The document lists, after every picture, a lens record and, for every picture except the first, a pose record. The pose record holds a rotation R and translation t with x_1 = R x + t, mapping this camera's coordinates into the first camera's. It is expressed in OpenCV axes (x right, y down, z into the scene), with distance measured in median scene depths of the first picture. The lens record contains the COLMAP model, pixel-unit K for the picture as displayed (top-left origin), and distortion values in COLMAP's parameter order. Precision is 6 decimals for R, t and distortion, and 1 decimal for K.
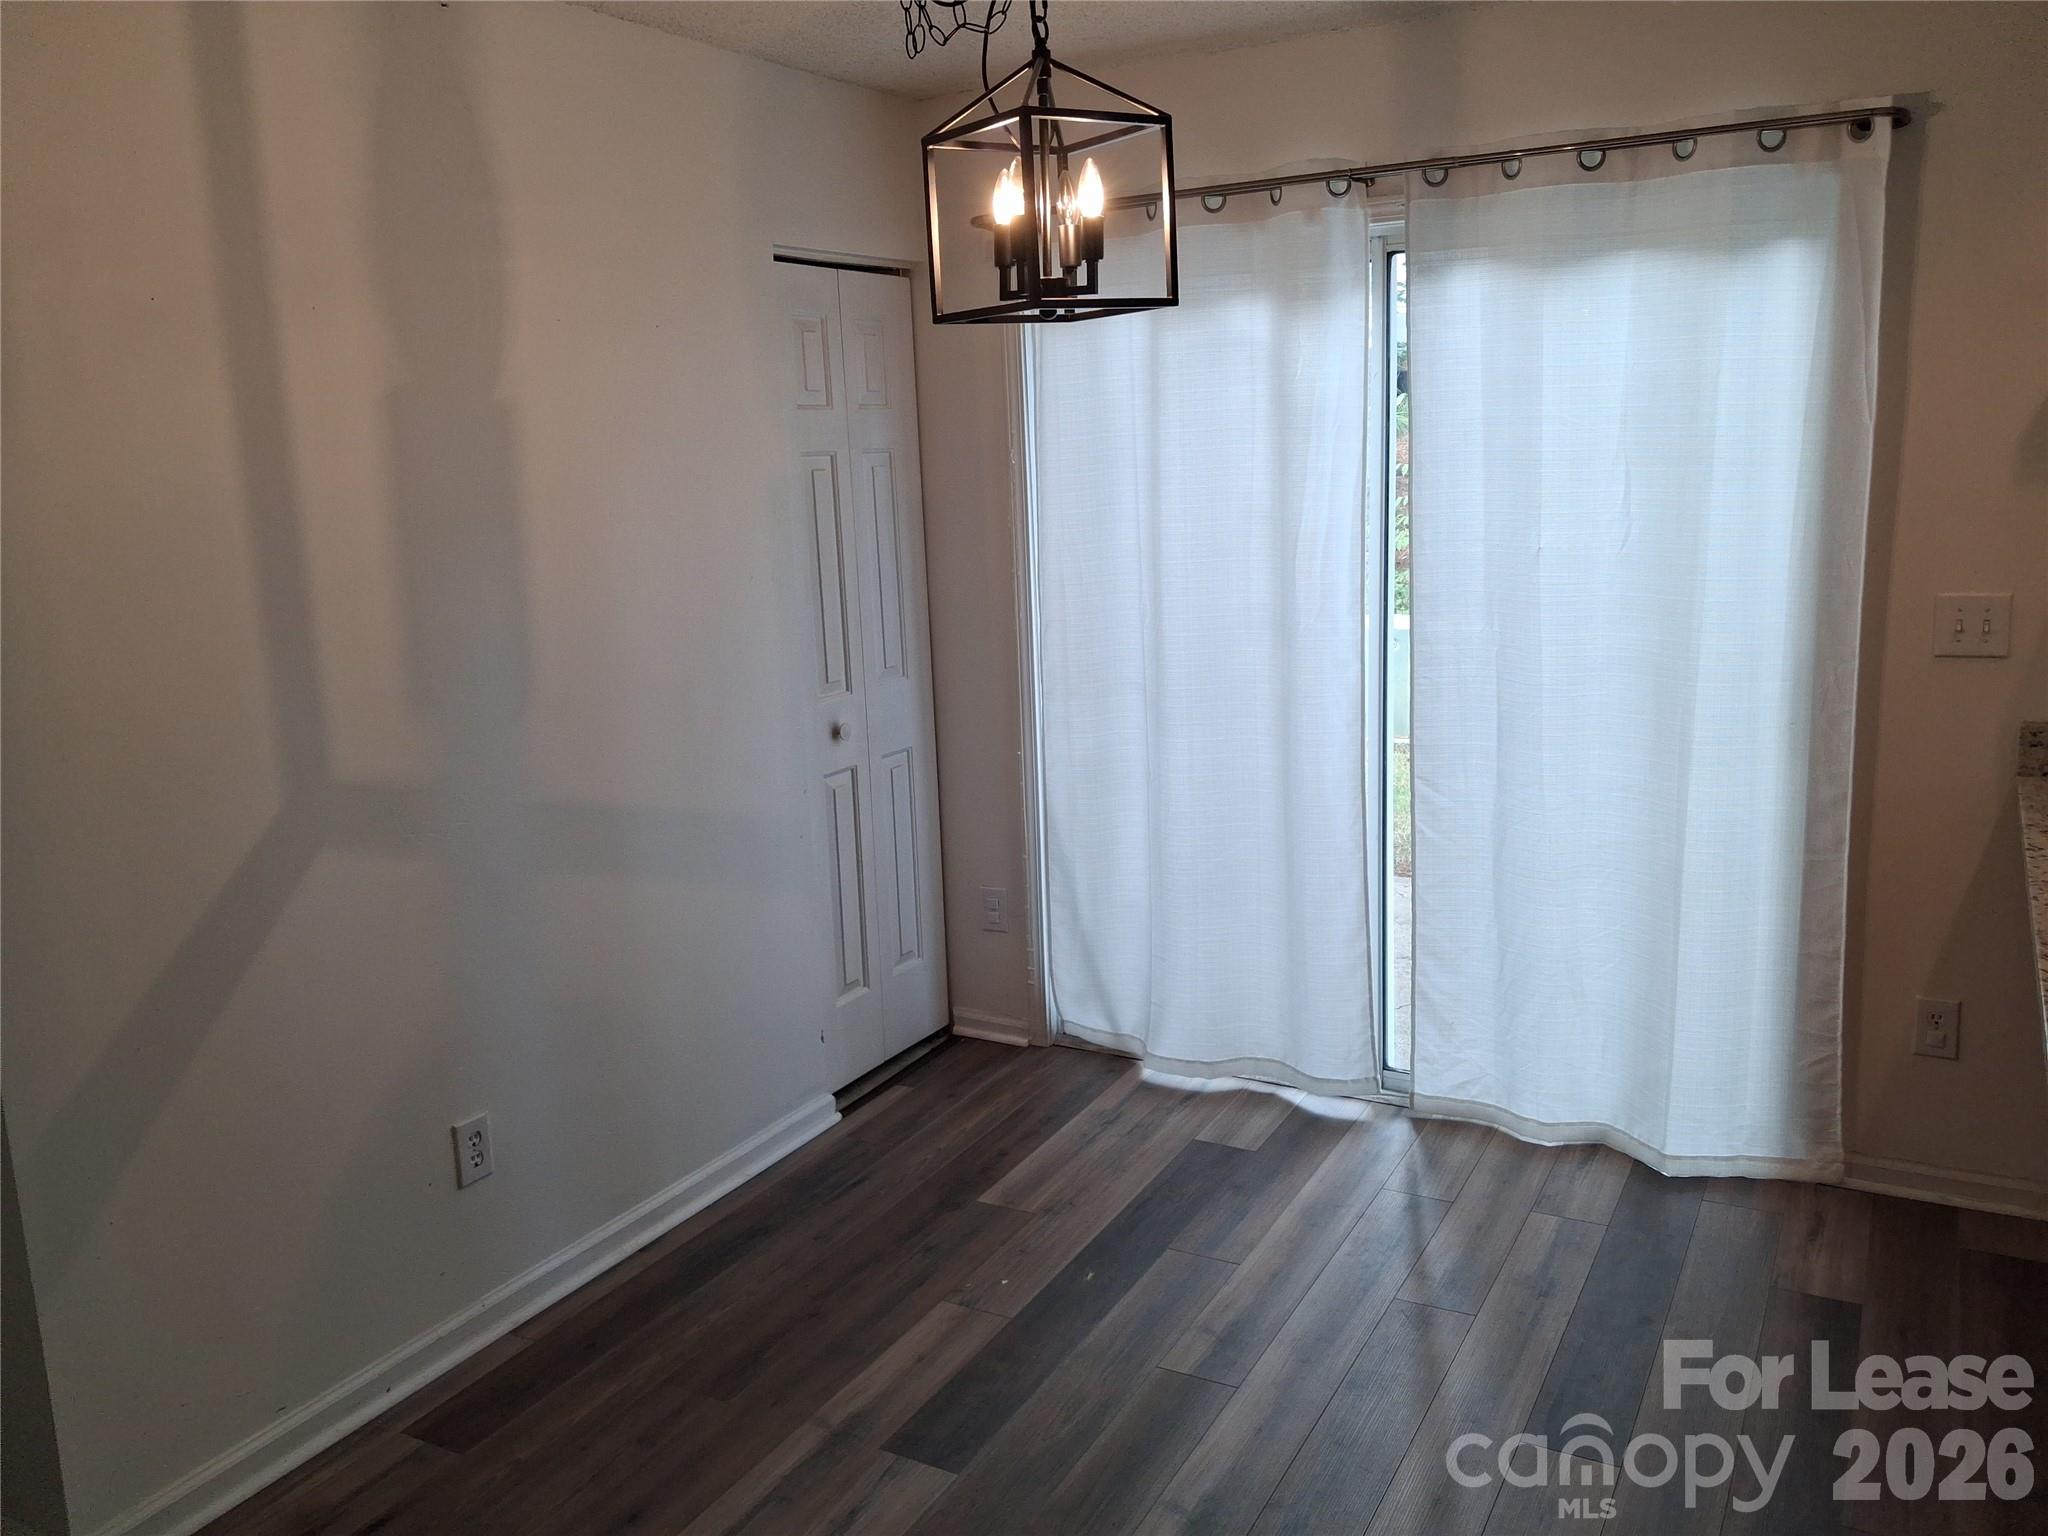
lens RADIAL K [[1605.9, 0, 1029.3], [0, 1605.9, 705.6], [0, 0, 1]] dist [0.306995, -0.376646]
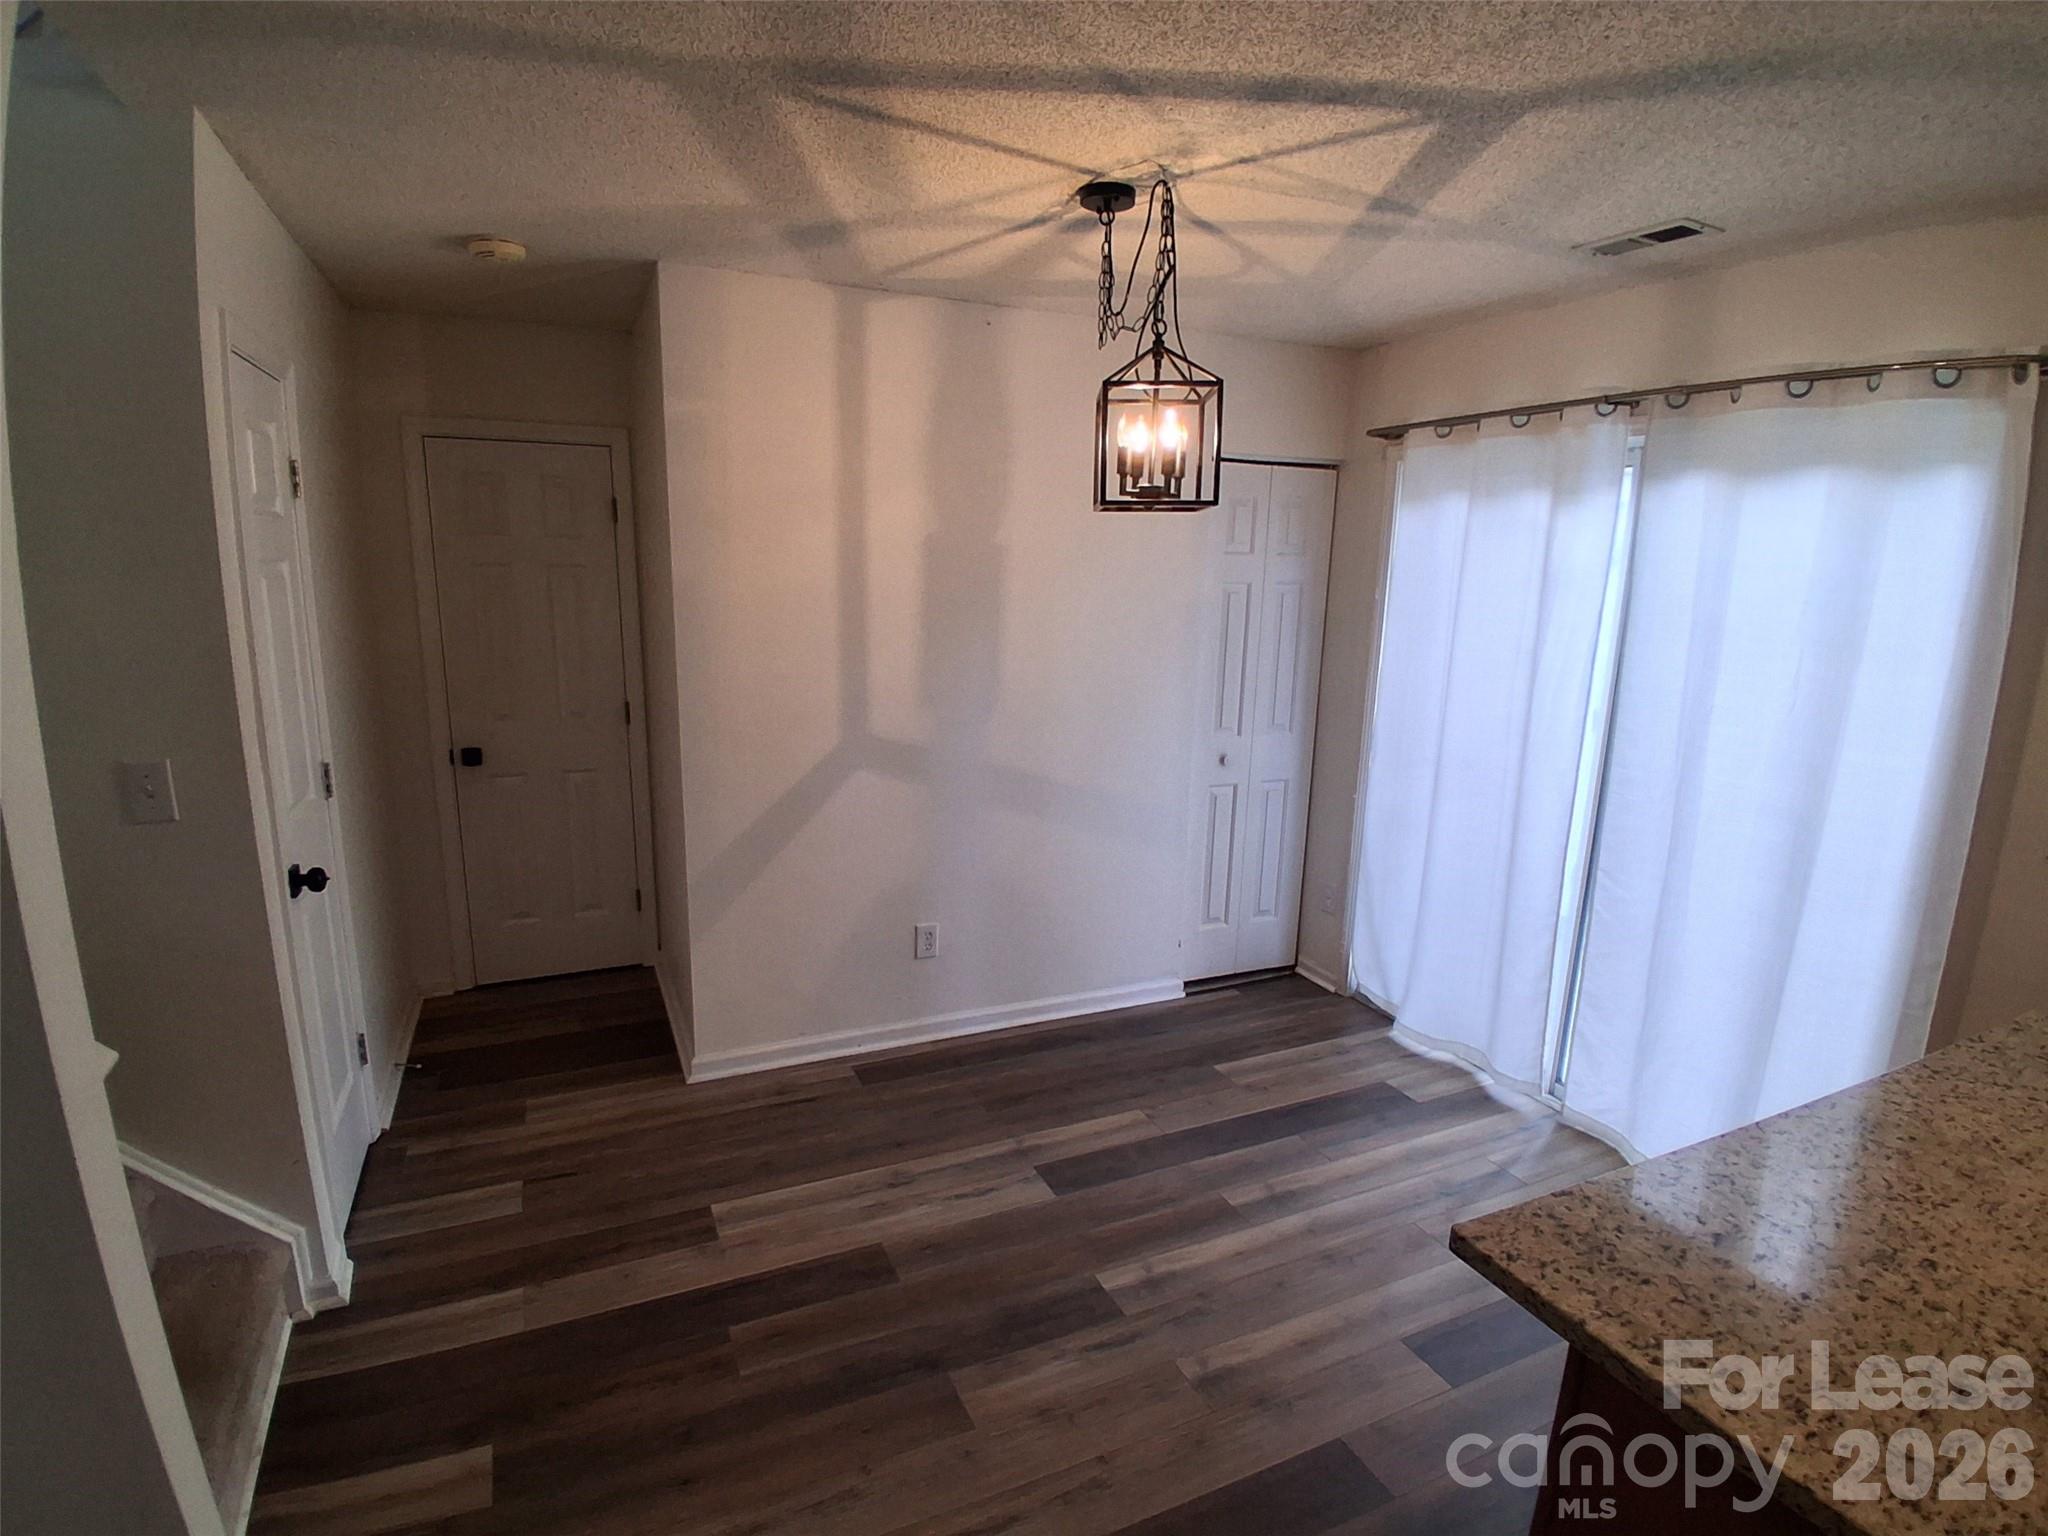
lens RADIAL K [[1021.4, 0, 1025.3], [0, 1021.4, 760.1], [0, 0, 1]] dist [0.120029, -0.000430]
pose [[0.846703, 0.171492, -0.503671, 0.269975], [-0.156572, 0.985026, 0.072177, -0.031192], [0.508506, 0.017748, 0.860875, 0.053953]]
